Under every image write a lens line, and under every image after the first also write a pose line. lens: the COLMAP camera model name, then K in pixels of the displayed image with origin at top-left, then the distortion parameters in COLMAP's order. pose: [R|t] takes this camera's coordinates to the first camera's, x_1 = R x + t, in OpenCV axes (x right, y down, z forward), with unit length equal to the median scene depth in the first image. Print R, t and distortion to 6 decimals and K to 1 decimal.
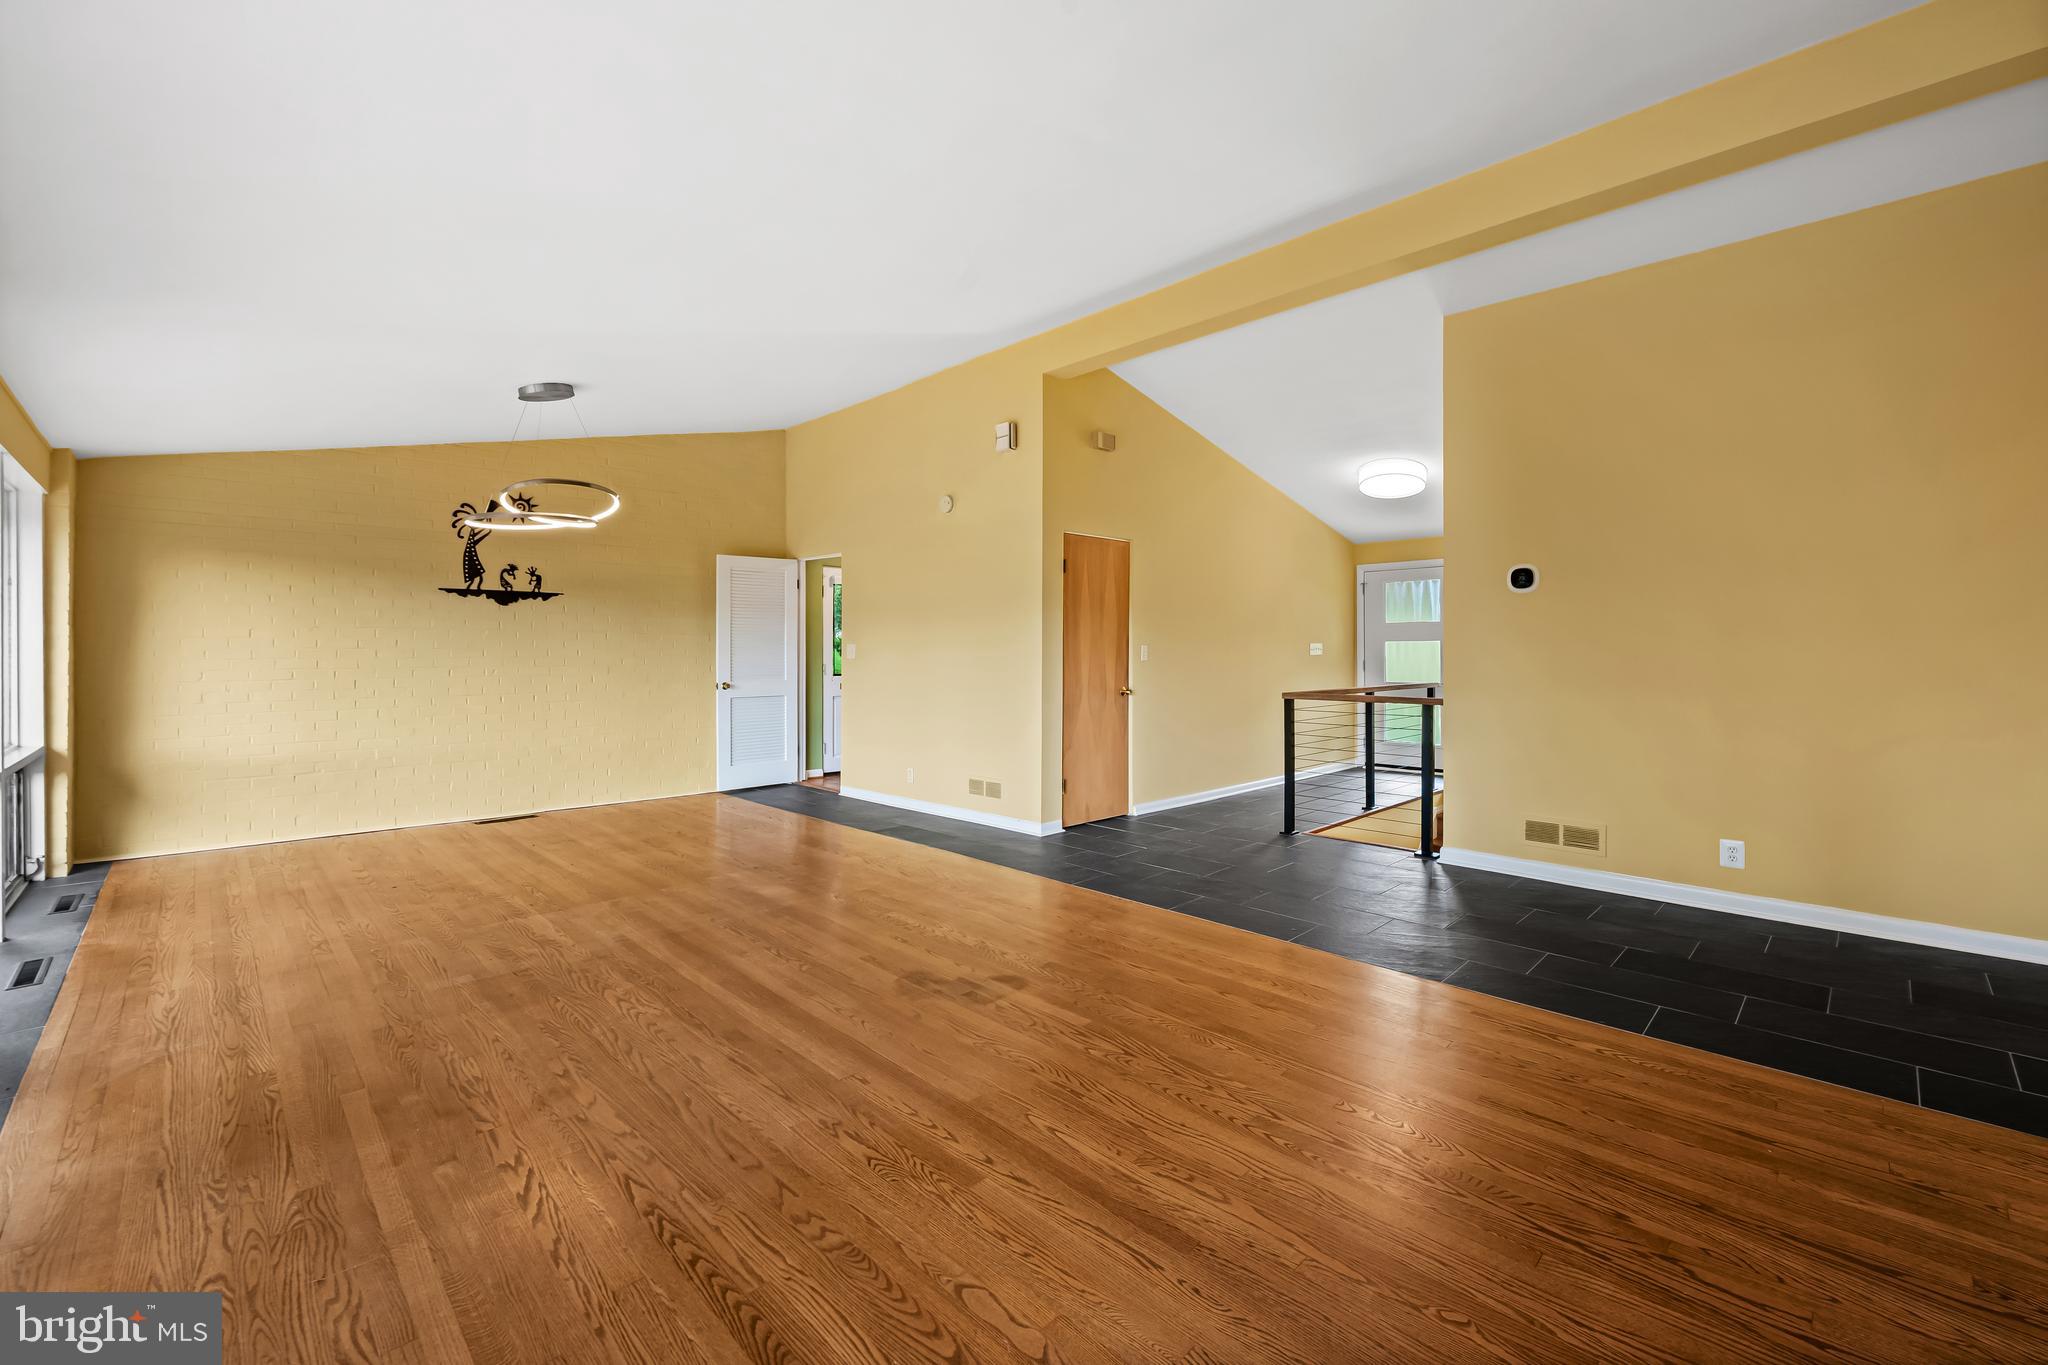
lens RADIAL K [[852.4, 0, 1022.8], [0, 852.4, 652.0], [0, 0, 1]] dist [-0.009210, -0.000294]
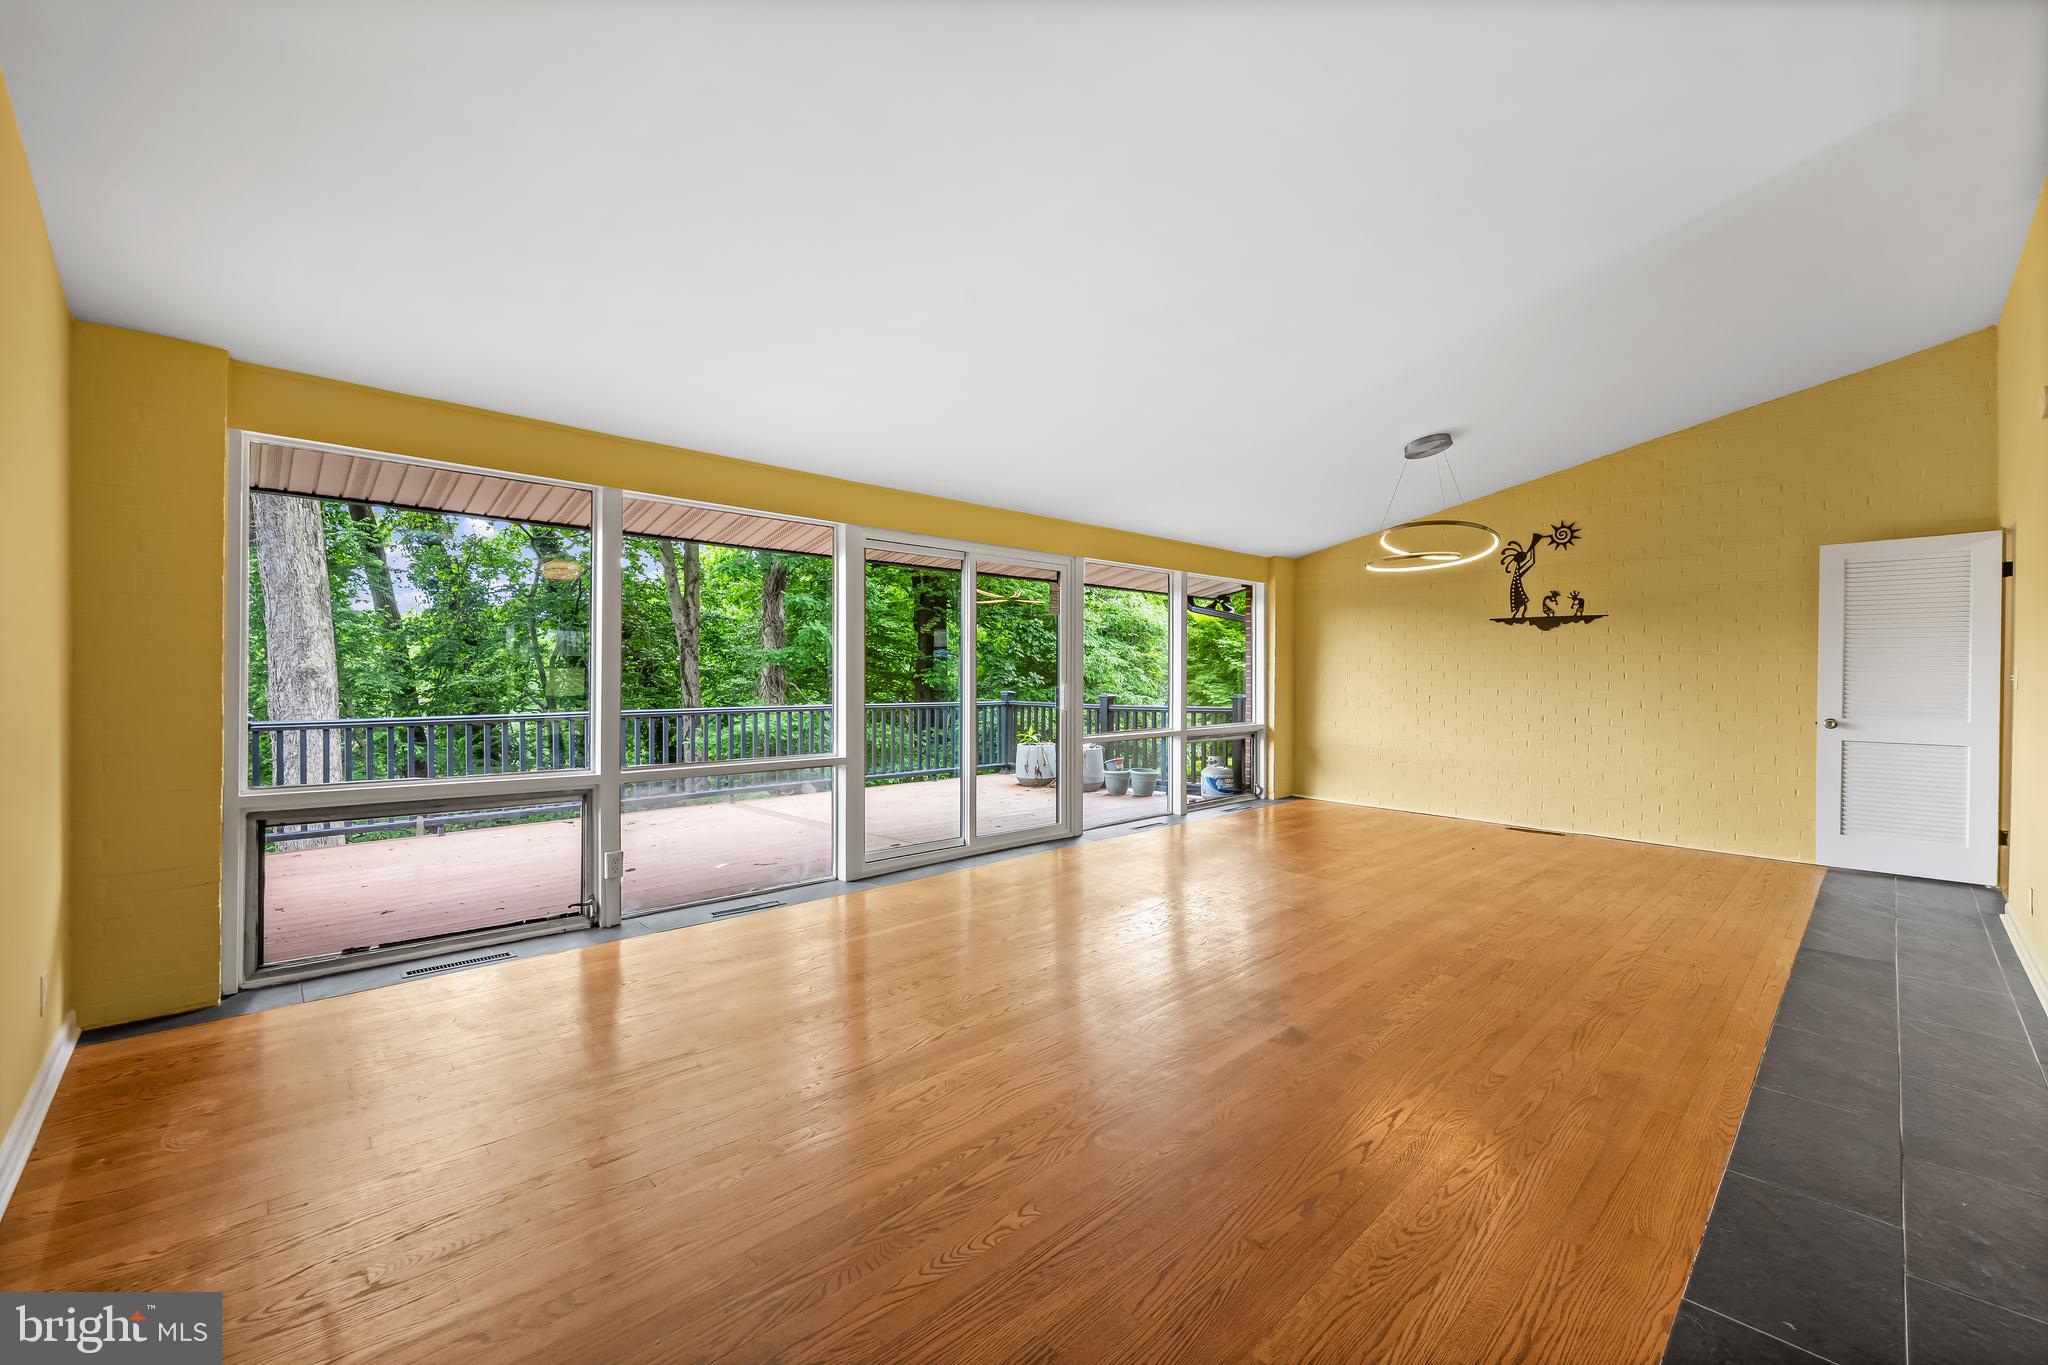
lens RADIAL K [[828.0, 0, 1024.0], [0, 828.0, 682.5], [0, 0, 1]] dist [-0.000323, 0.000030]
pose [[-0.013129, 0.016404, -0.999779, 0.439330], [-0.008778, 0.999825, 0.016520, -0.001453], [0.999875, 0.008993, -0.012983, 0.367648]]
